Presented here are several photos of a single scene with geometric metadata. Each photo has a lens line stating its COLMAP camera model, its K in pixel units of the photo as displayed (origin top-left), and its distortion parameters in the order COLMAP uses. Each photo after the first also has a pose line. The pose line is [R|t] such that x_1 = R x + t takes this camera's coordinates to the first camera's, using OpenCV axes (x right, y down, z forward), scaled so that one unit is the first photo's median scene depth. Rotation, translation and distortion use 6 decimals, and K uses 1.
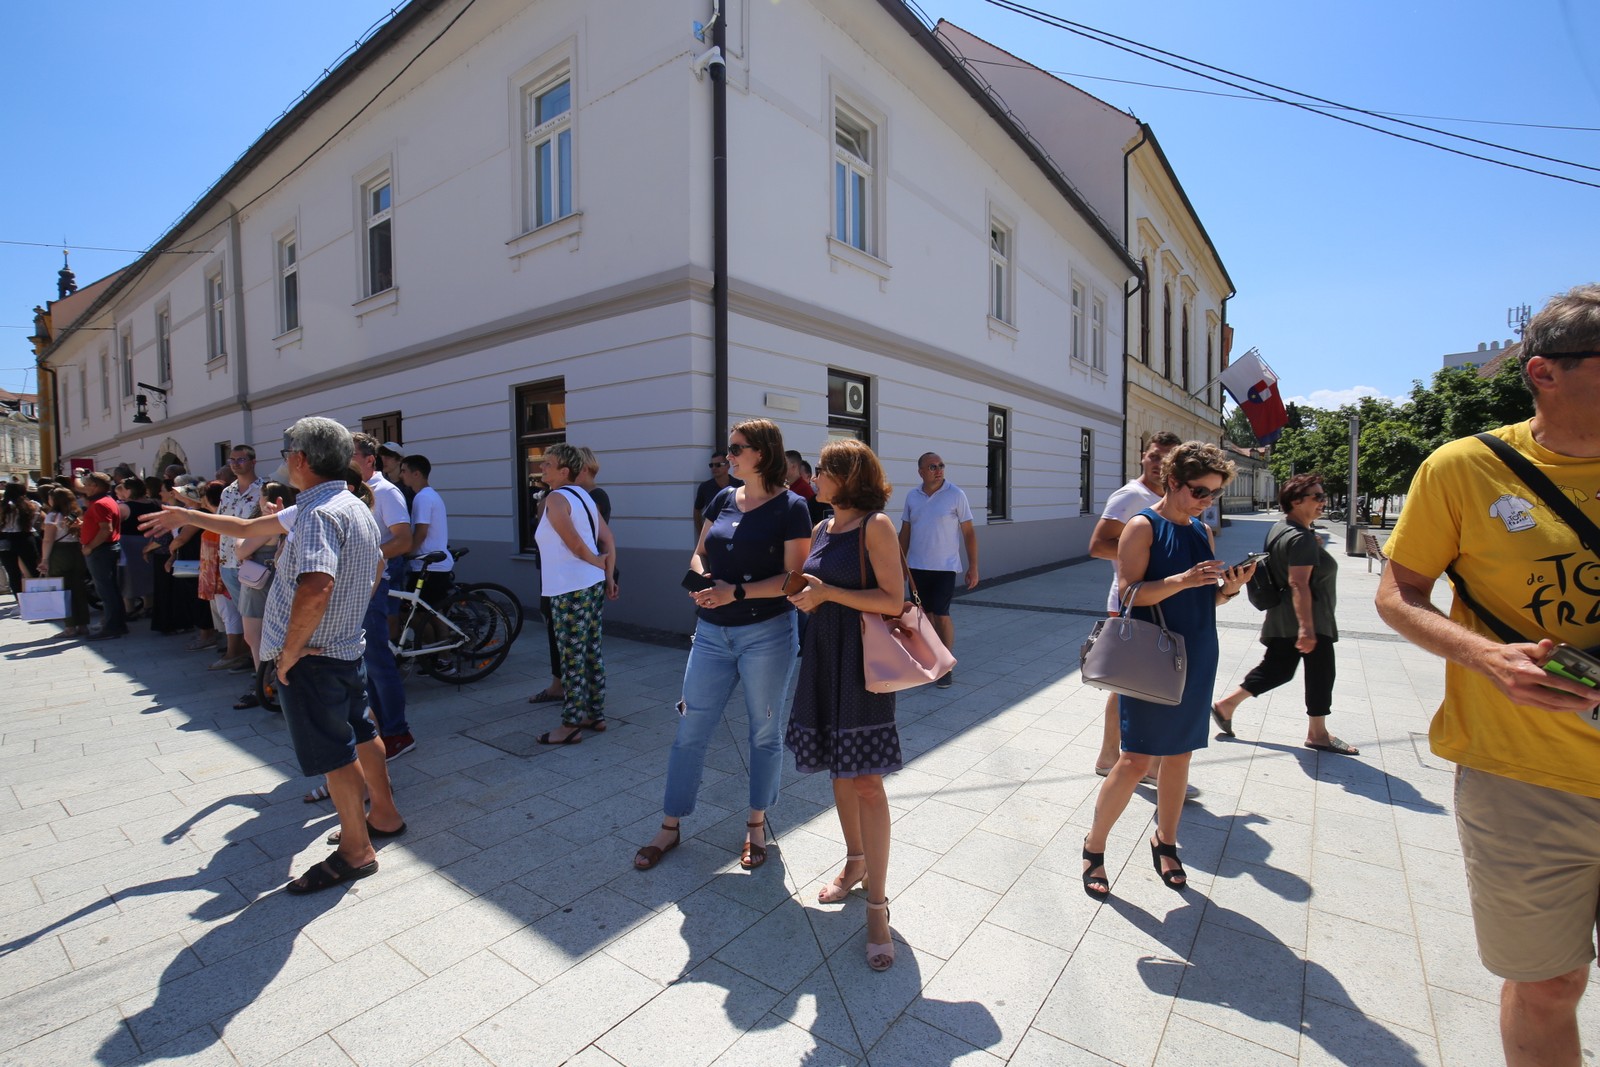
lens RADIAL K [[729.8, 0, 795.6], [0, 729.8, 536.7], [0, 0, 1]] dist [-0.041643, 0.008876]
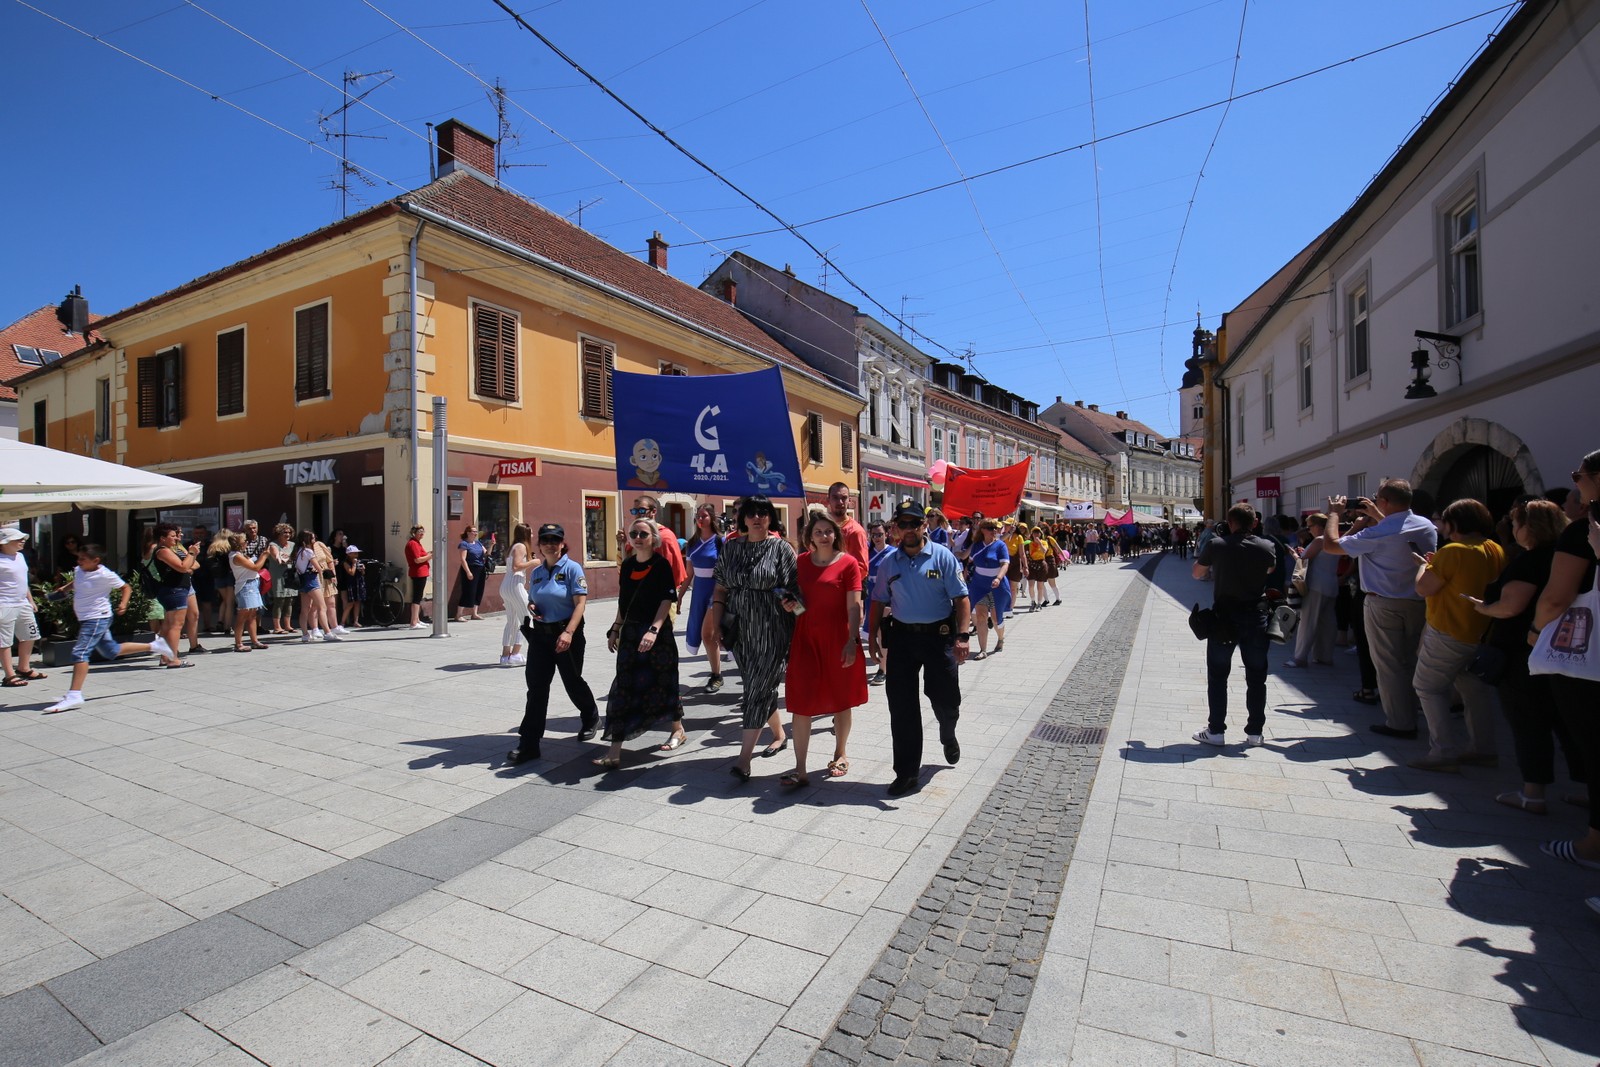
lens RADIAL K [[730.7, 0, 795.6], [0, 730.7, 537.3], [0, 0, 1]] dist [-0.042058, 0.009250]
pose [[0.272926, 0.009059, -0.961992, -0.566104], [-0.044380, 0.999010, -0.003183, -0.021505], [0.961011, 0.043562, 0.273058, 0.390535]]
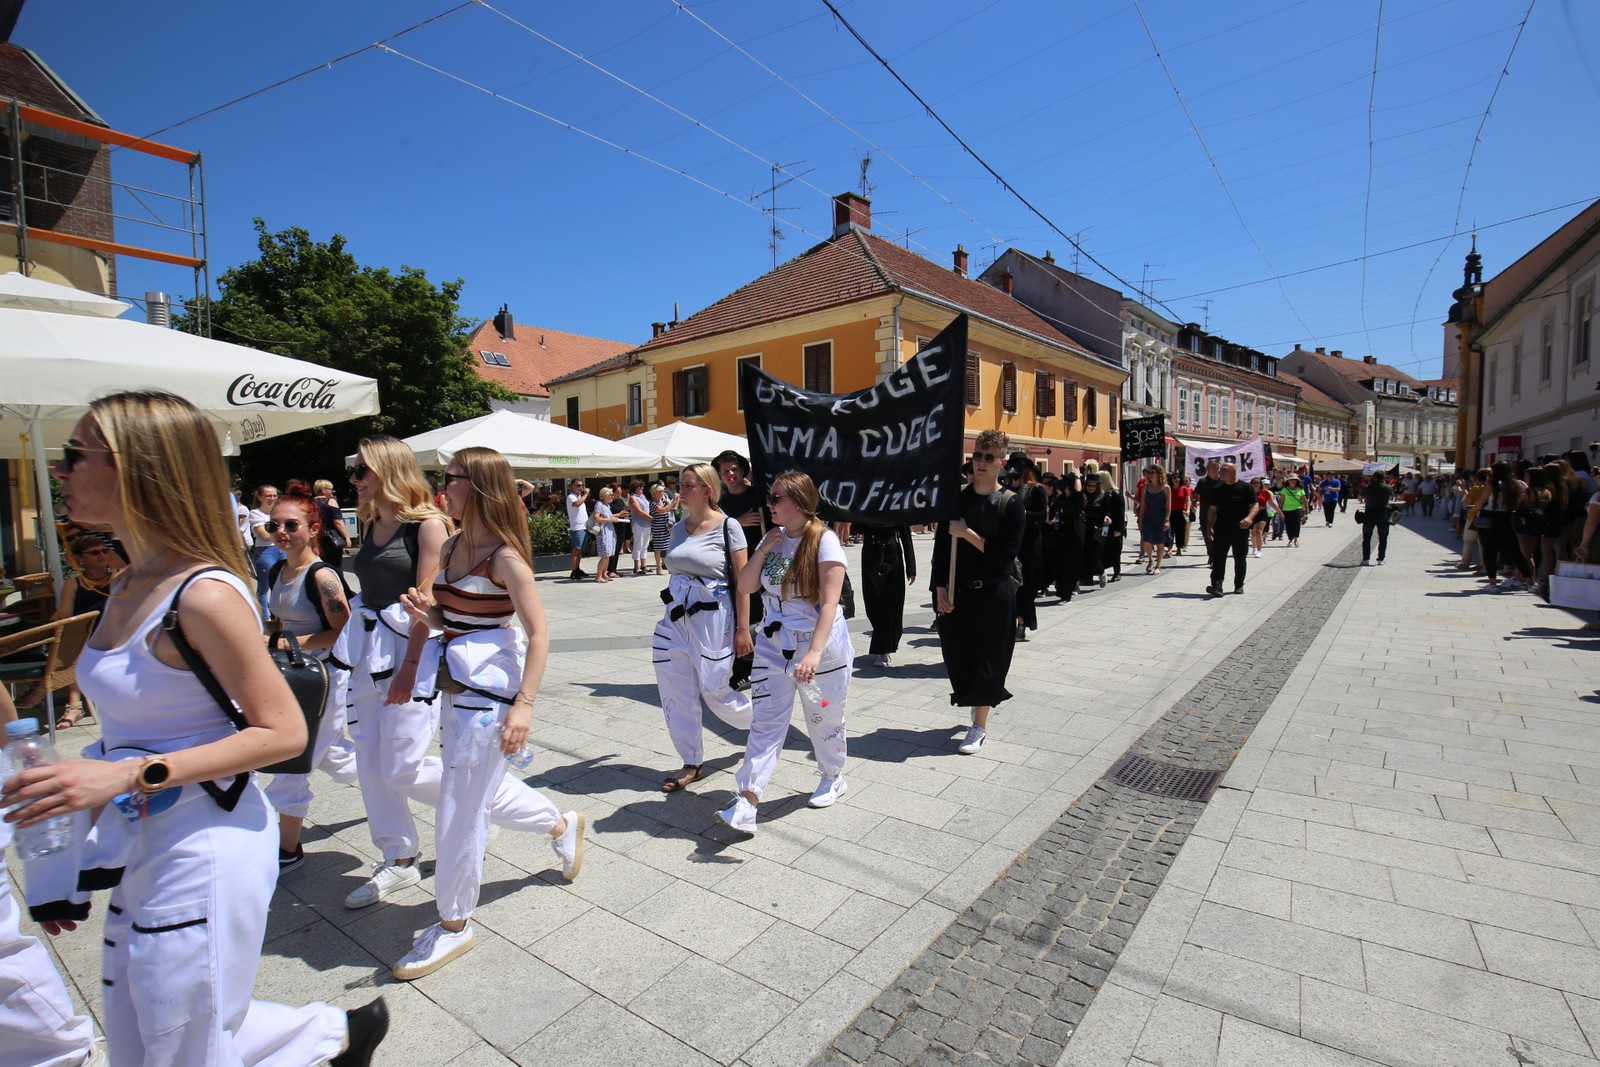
lens RADIAL K [[731.0, 0, 795.9], [0, 731.0, 534.1], [0, 0, 1]] dist [-0.041477, 0.009102]
pose [[0.029558, 0.070988, -0.997039, -0.086360], [-0.044038, 0.996599, 0.069651, 0.000927], [0.998593, 0.041849, 0.032583, -0.025368]]
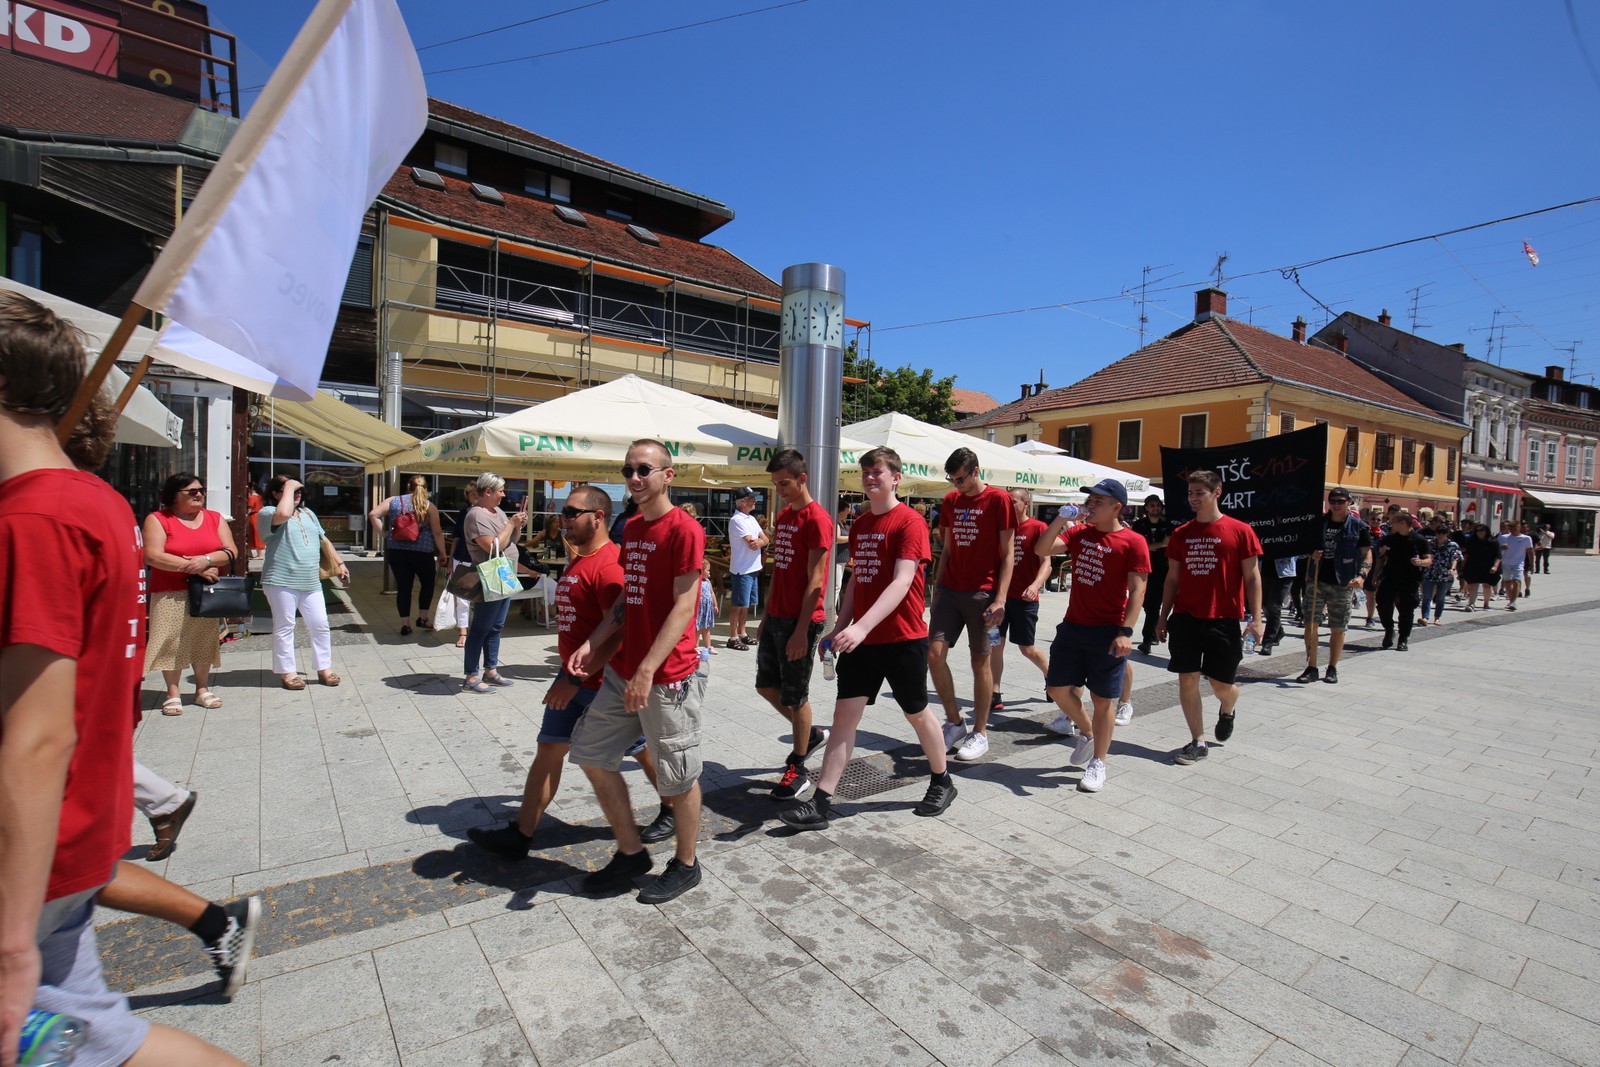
lens RADIAL K [[734.7, 0, 800.9], [0, 734.7, 536.2], [0, 0, 1]] dist [-0.038684, 0.010689]
pose [[-0.280663, 0.035645, -0.959144, 0.613594], [-0.085899, 0.994367, 0.062090, 0.014695], [0.955955, 0.099816, -0.276020, -0.390223]]
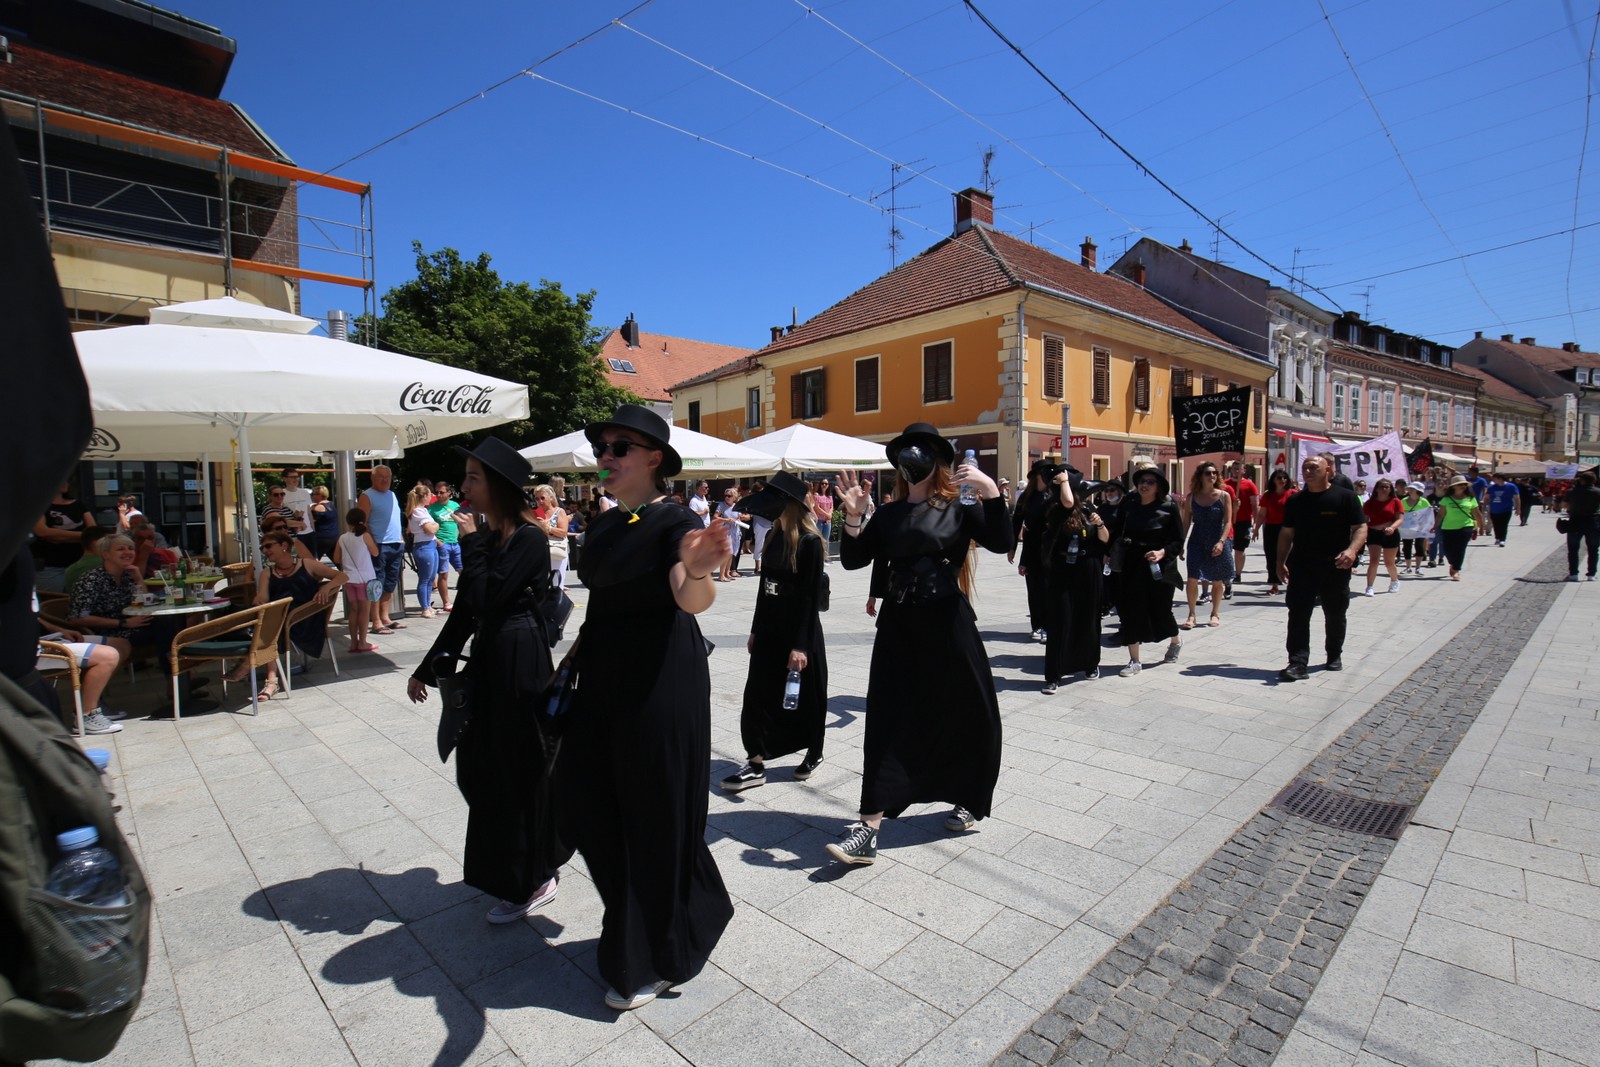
lens RADIAL K [[730.7, 0, 795.6], [0, 730.7, 537.3], [0, 0, 1]] dist [-0.042058, 0.009250]
pose [[-0.124249, 0.071338, -0.989683, -0.088178], [-0.045539, 0.995951, 0.077508, 0.001956], [0.991206, 0.054700, -0.120497, -0.034324]]
